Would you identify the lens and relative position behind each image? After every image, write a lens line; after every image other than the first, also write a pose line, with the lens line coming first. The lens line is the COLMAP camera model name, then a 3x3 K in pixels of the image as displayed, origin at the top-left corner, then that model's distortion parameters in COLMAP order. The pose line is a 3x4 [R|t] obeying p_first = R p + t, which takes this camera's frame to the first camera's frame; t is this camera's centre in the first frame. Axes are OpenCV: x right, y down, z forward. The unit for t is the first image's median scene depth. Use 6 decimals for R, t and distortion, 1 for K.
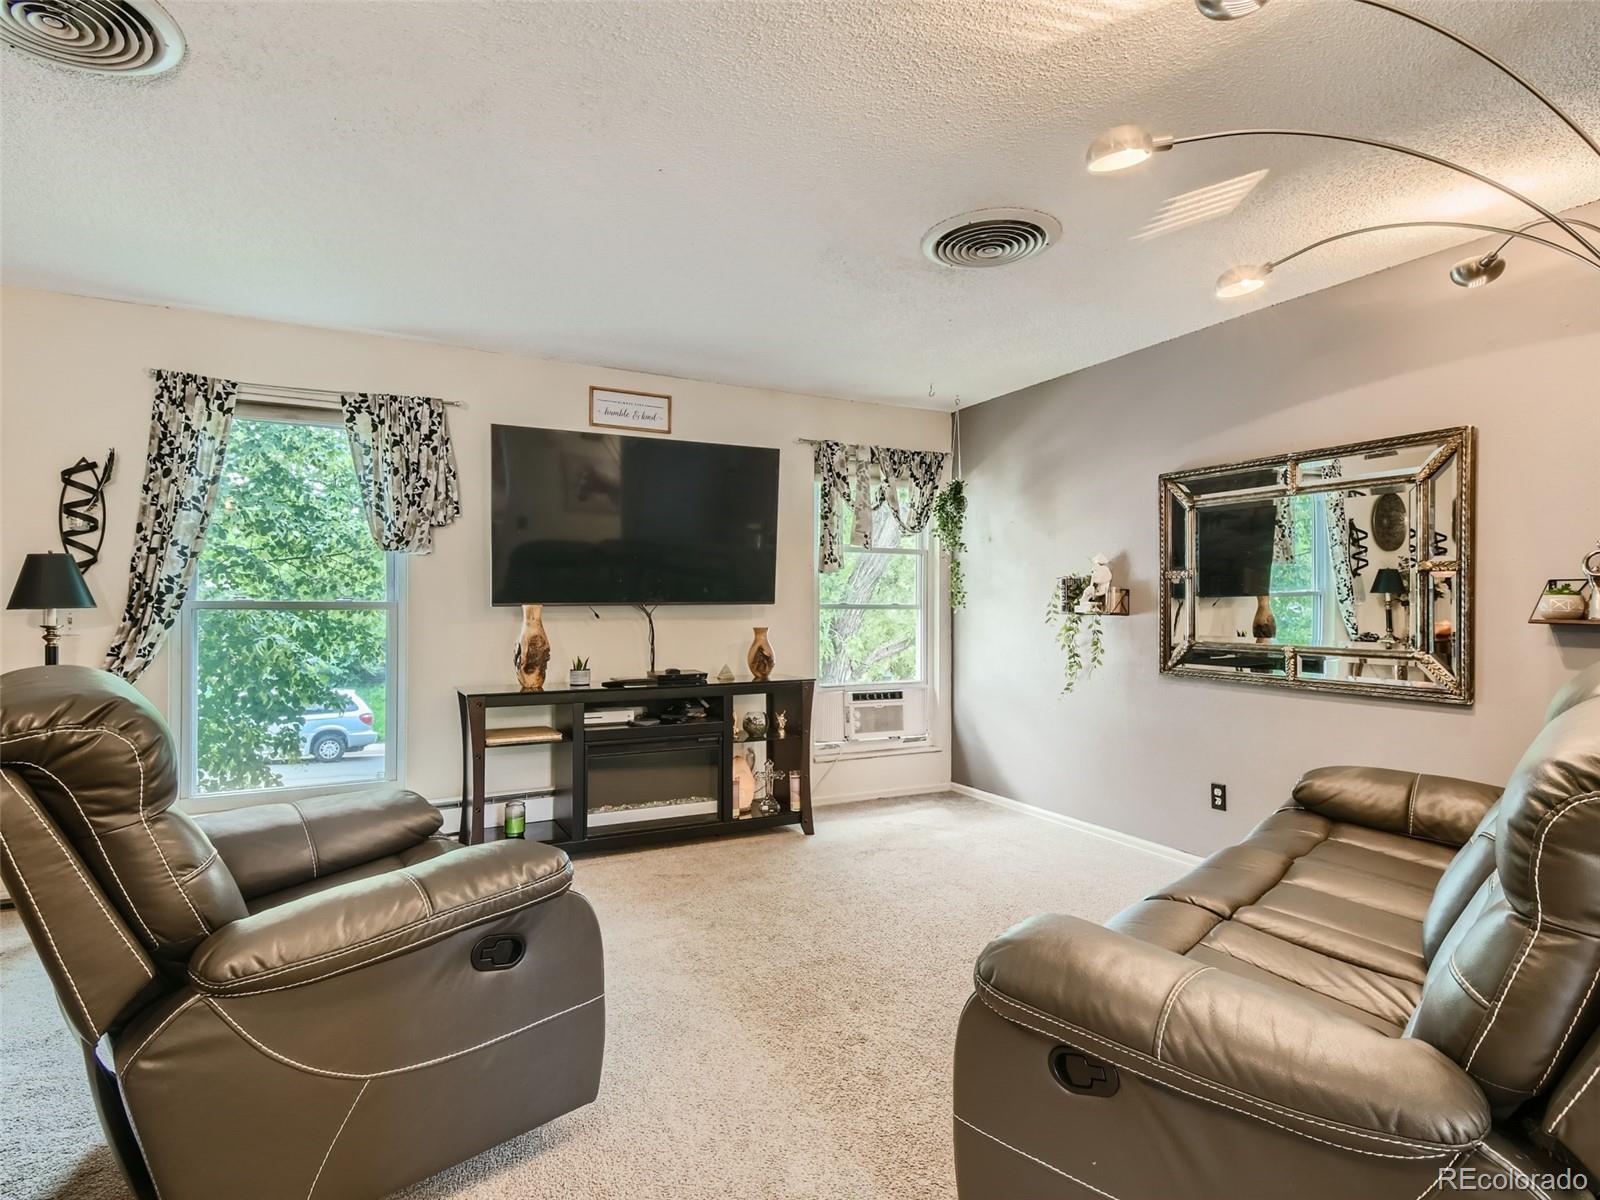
lens RADIAL K [[865.9, 0, 797.9], [0, 865.9, 606.7], [0, 0, 1]] dist [0.056078, -0.022893]
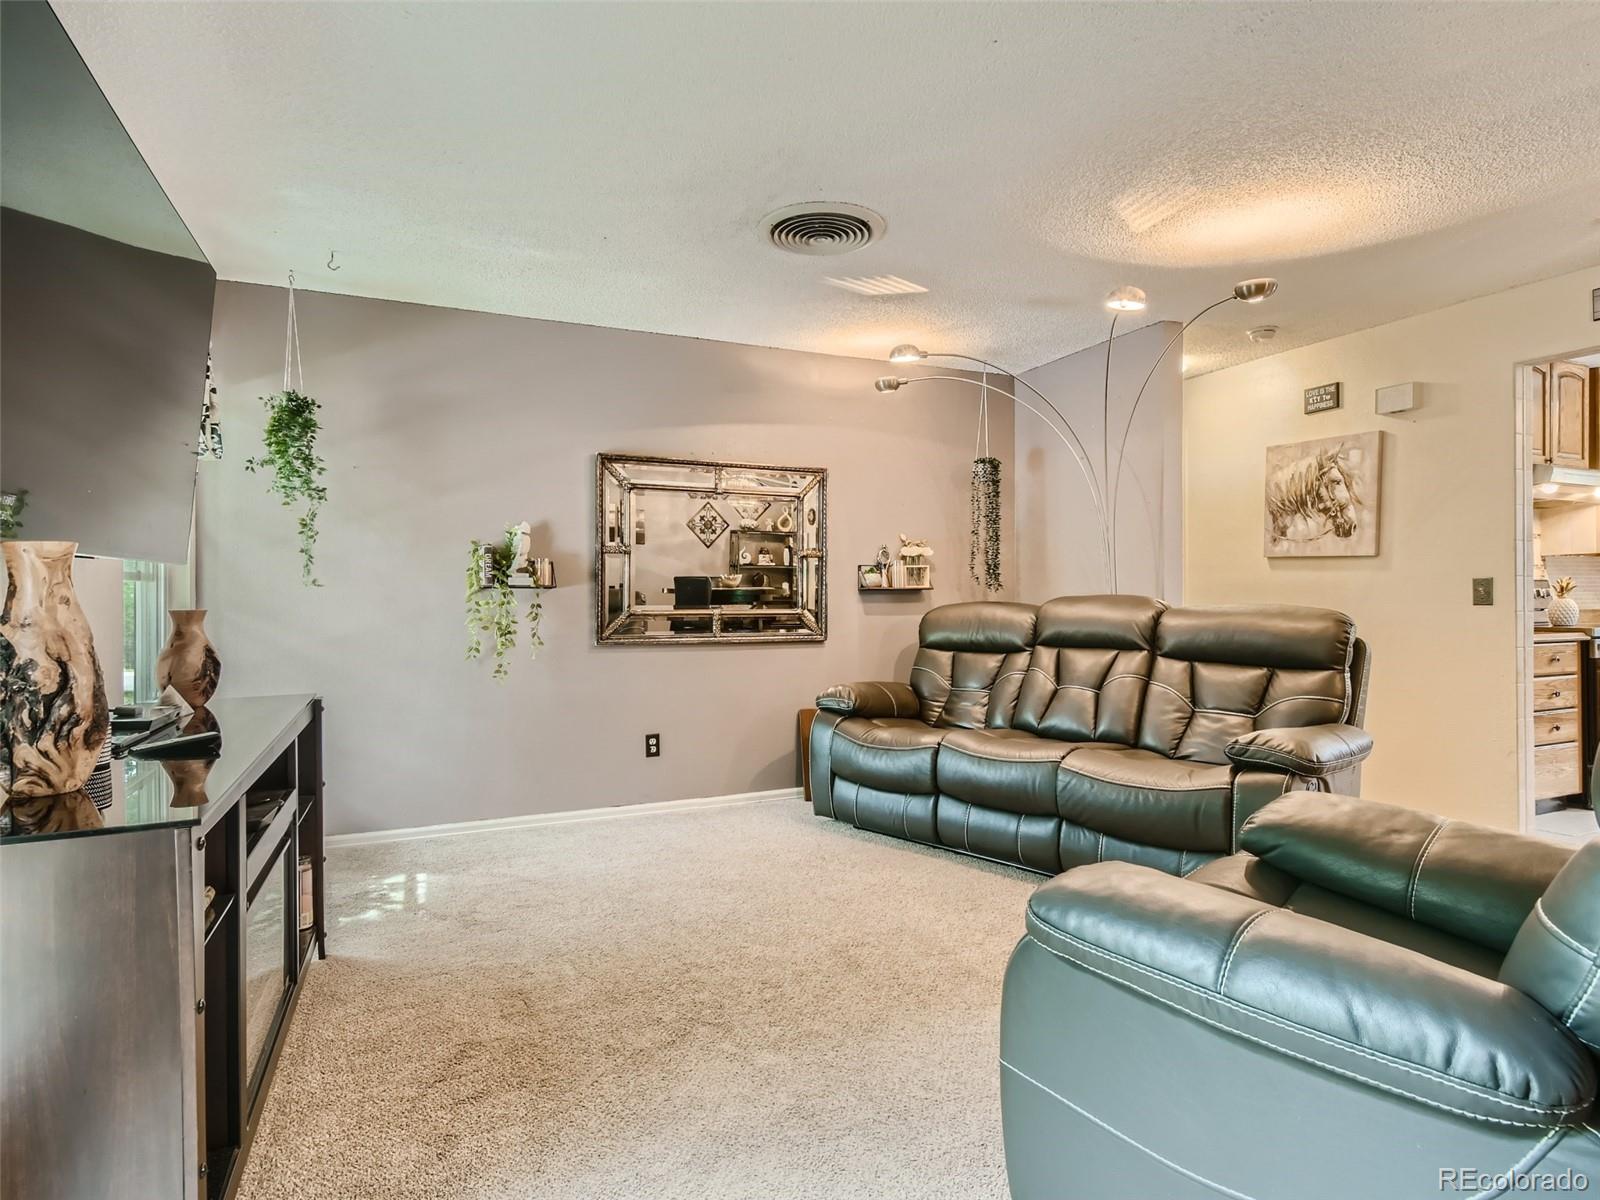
lens RADIAL K [[865.9, 0, 799.6], [0, 865.9, 600.5], [0, 0, 1]] dist [0.056078, -0.022893]
pose [[0.077661, -0.007152, 0.996954, -0.640444], [-0.000124, 0.999974, 0.007183, 0.018005], [-0.996980, -0.000681, 0.077658, 0.719363]]
